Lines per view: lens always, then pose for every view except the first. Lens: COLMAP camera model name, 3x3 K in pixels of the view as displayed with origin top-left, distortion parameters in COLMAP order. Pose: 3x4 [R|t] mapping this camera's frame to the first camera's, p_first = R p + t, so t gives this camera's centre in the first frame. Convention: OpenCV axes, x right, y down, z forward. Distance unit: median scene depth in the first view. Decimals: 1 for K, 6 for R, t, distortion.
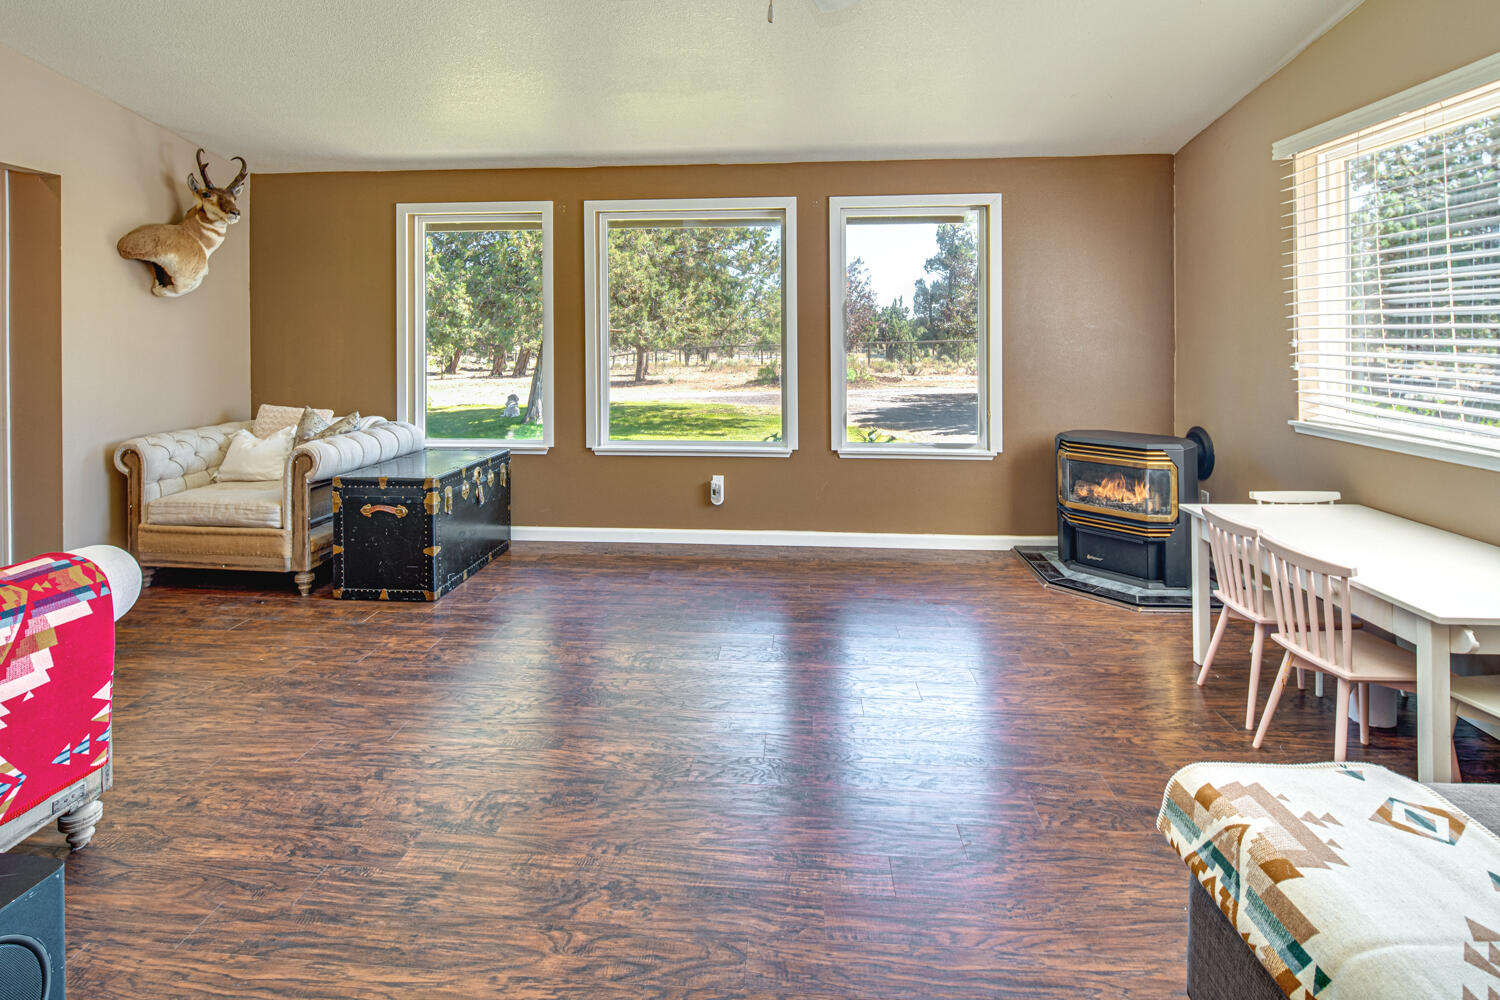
lens RADIAL K [[724.6, 0, 744.0], [0, 724.6, 334.4], [0, 0, 1]] dist [-0.001260, -0.000100]
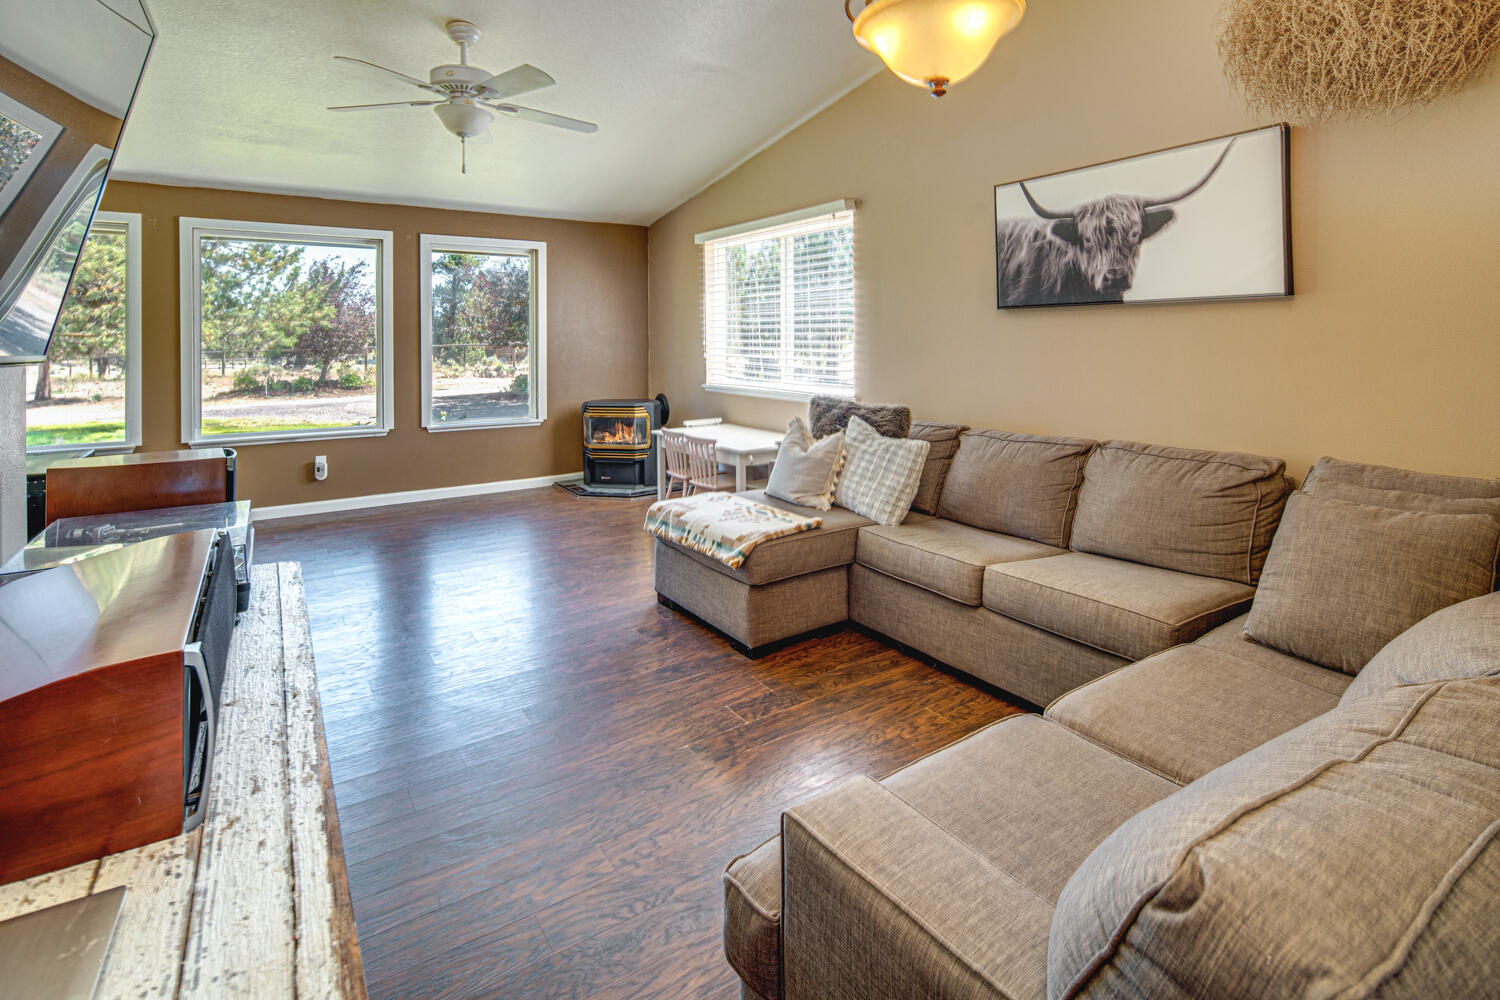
lens RADIAL K [[724.6, 0, 744.0], [0, 724.6, 334.4], [0, 0, 1]] dist [-0.001260, -0.000100]
pose [[0.785499, 0.001565, 0.618861, -0.288307], [0.001882, 0.999986, -0.004917, -0.000186], [-0.618860, 0.005027, 0.785485, -0.483488]]
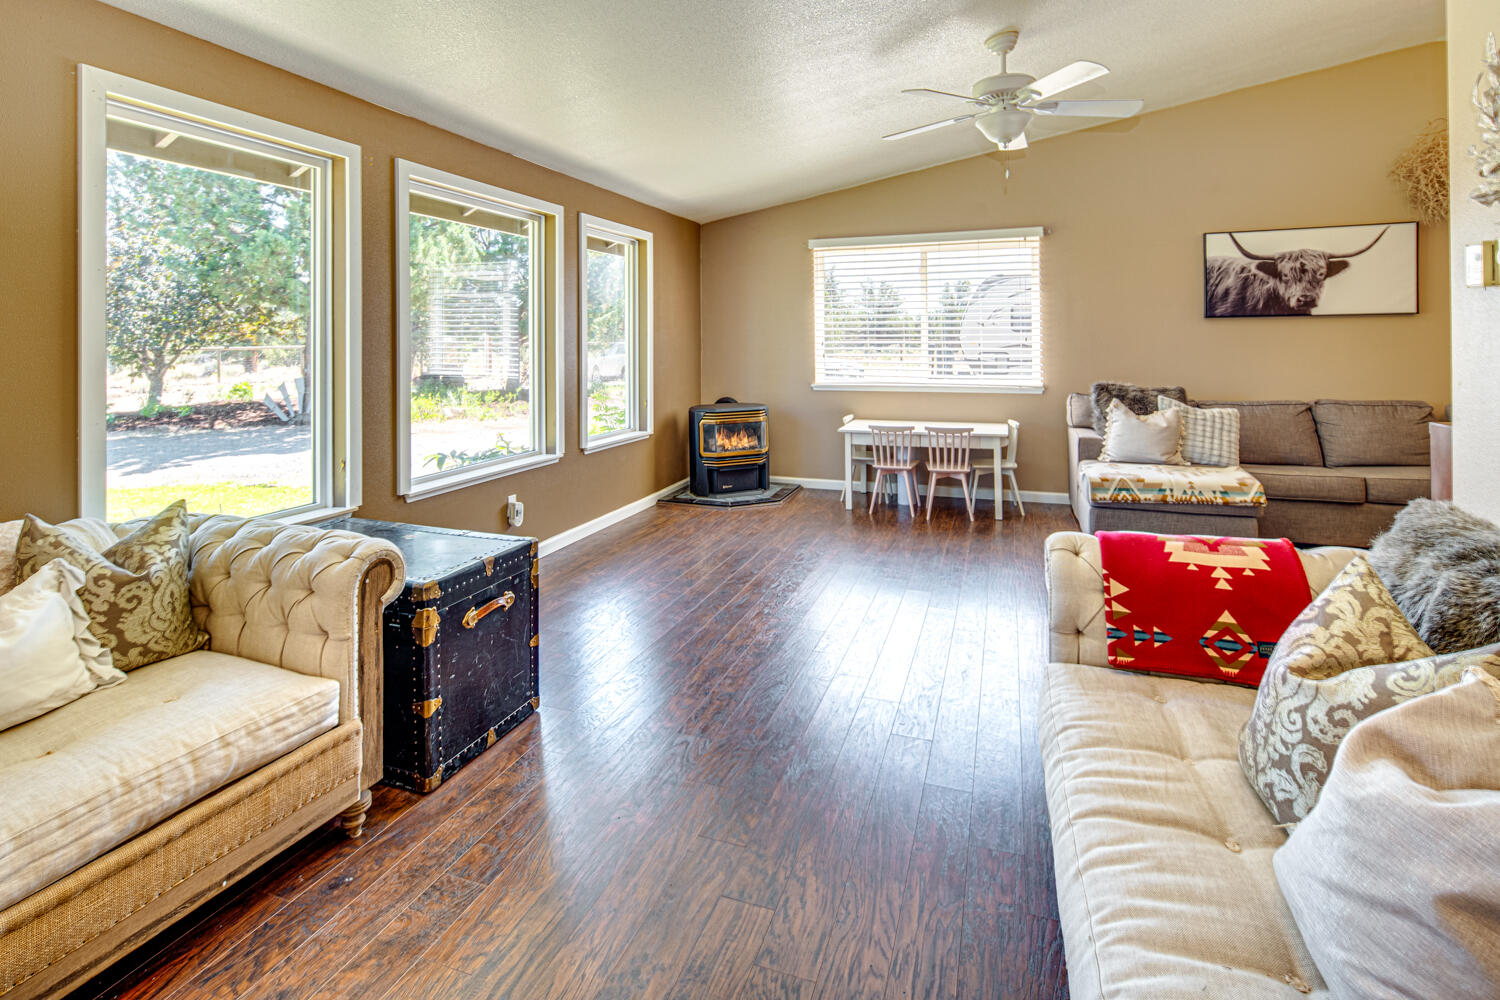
lens RADIAL K [[724.6, 0, 744.0], [0, 724.6, 334.4], [0, 0, 1]] dist [-0.001260, -0.000100]
pose [[0.276094, 0.007557, 0.961101, -1.057941], [0.004943, 0.999945, -0.009283, 0.003021], [-0.961118, 0.007314, 0.276042, 0.593434]]
